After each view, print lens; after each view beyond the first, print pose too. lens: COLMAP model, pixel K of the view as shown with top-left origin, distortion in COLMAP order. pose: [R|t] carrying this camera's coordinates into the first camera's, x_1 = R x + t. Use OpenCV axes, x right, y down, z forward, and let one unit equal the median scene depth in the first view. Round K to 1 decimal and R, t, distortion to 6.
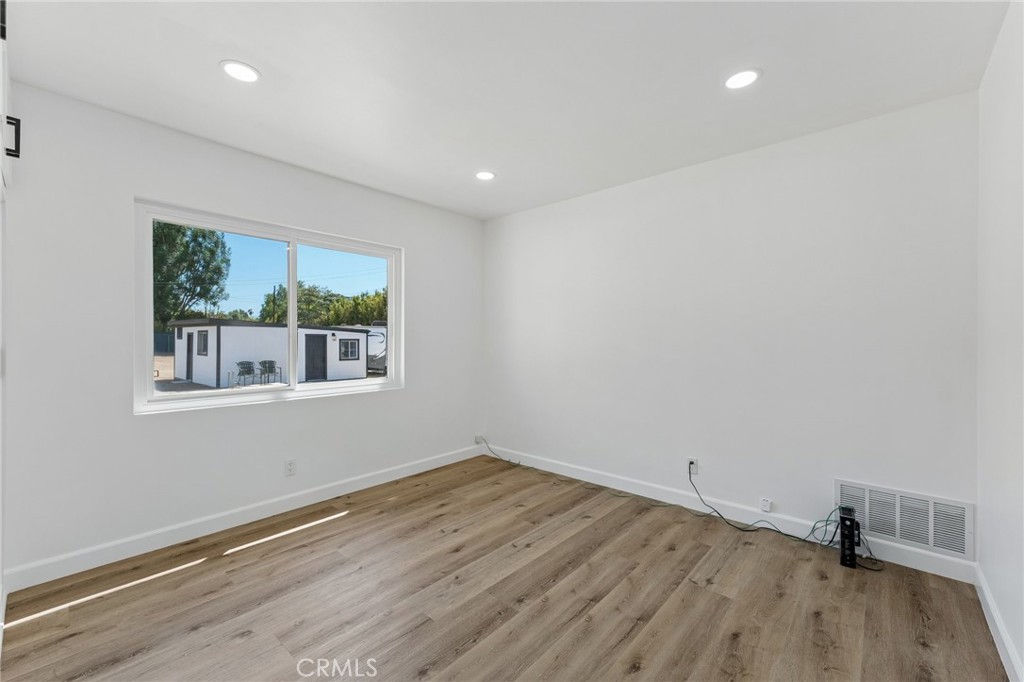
lens RADIAL K [[418.3, 0, 514.0], [0, 418.3, 337.8], [0, 0, 1]] dist [0.010051, 0.000585]
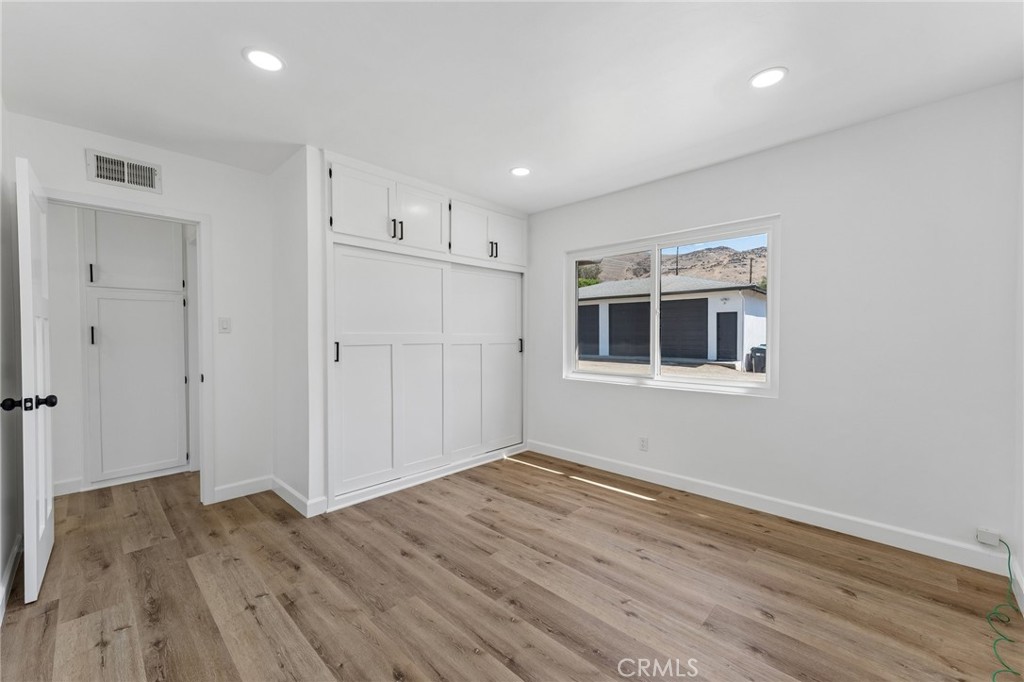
lens RADIAL K [[418.3, 0, 513.3], [0, 418.3, 342.4], [0, 0, 1]] dist [0.010051, 0.000585]
pose [[-0.052615, 0.017232, -0.998466, 0.750220], [0.003935, 0.999847, 0.017048, 0.003882], [0.998607, -0.003032, -0.052675, 0.807387]]
